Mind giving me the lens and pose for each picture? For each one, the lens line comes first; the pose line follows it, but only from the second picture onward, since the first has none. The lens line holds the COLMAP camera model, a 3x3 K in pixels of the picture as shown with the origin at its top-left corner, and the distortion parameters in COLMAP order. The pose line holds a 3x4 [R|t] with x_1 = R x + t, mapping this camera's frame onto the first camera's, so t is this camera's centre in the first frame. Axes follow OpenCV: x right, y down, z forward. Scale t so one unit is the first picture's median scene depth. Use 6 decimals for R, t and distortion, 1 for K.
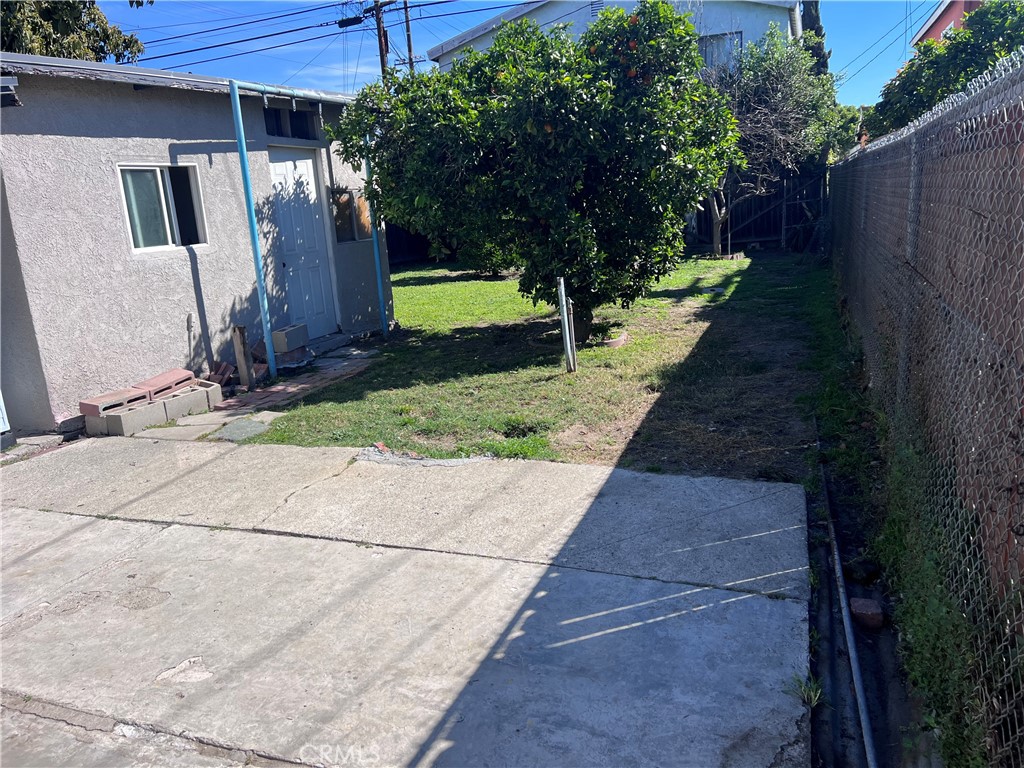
lens RADIAL K [[768.8, 0, 512.0], [0, 768.8, 384.0], [0, 0, 1]] dist [0.064170, -0.074687]
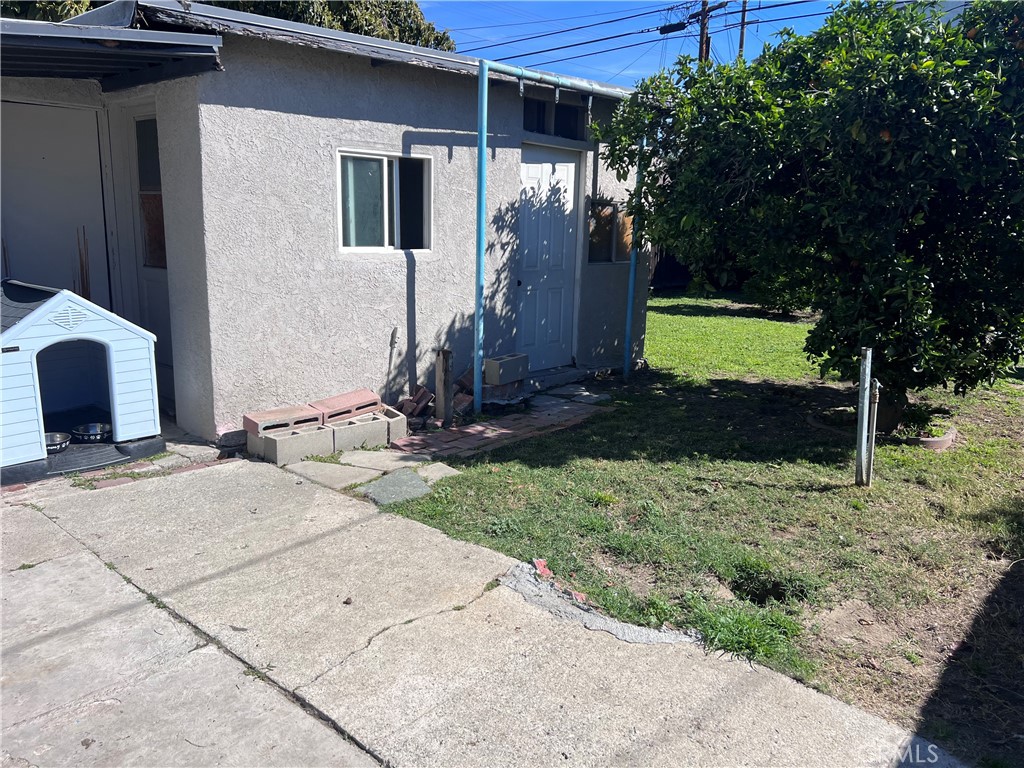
lens RADIAL K [[770.4, 0, 520.1], [0, 770.4, 375.3], [0, 0, 1]] dist [0.078672, -0.094497]
pose [[0.928240, 0.159157, -0.336215, 0.013129], [-0.169441, 0.985539, -0.001269, -0.062237], [0.331151, 0.058147, 0.941785, 0.245294]]
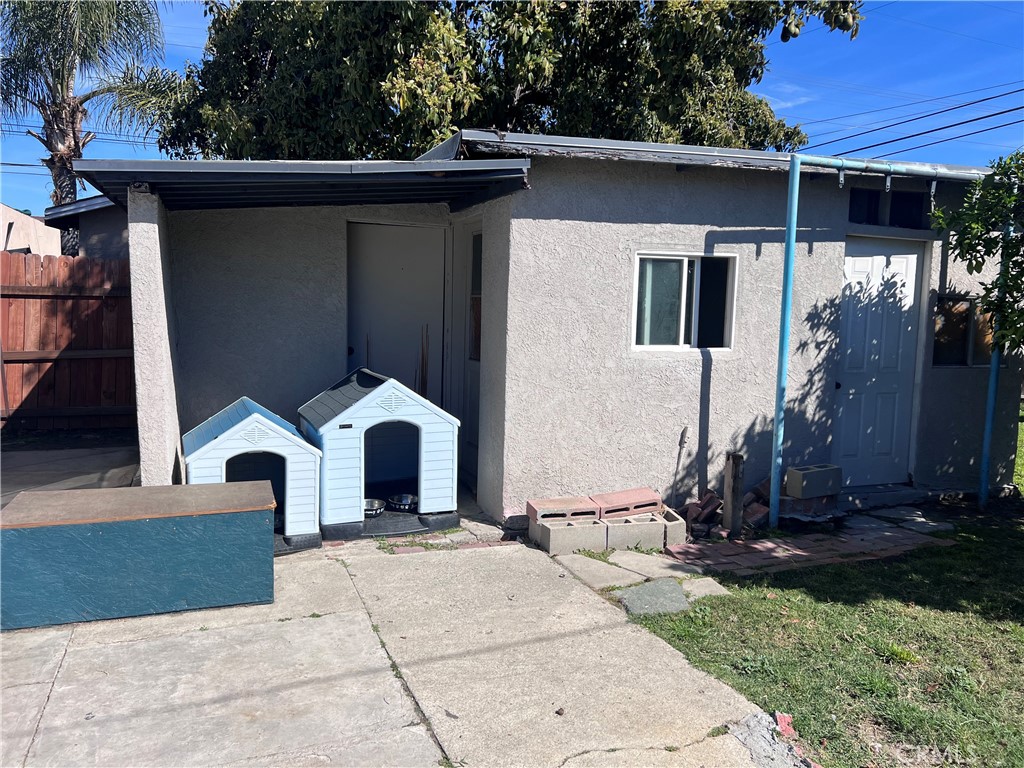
lens RADIAL K [[770.2, 0, 513.7], [0, 770.2, 377.1], [0, 0, 1]] dist [0.073905, -0.084948]
pose [[0.670358, 0.152432, -0.726212, 0.062807], [-0.240193, 0.970558, -0.017998, -0.085794], [0.702088, 0.186496, 0.687235, 0.291931]]
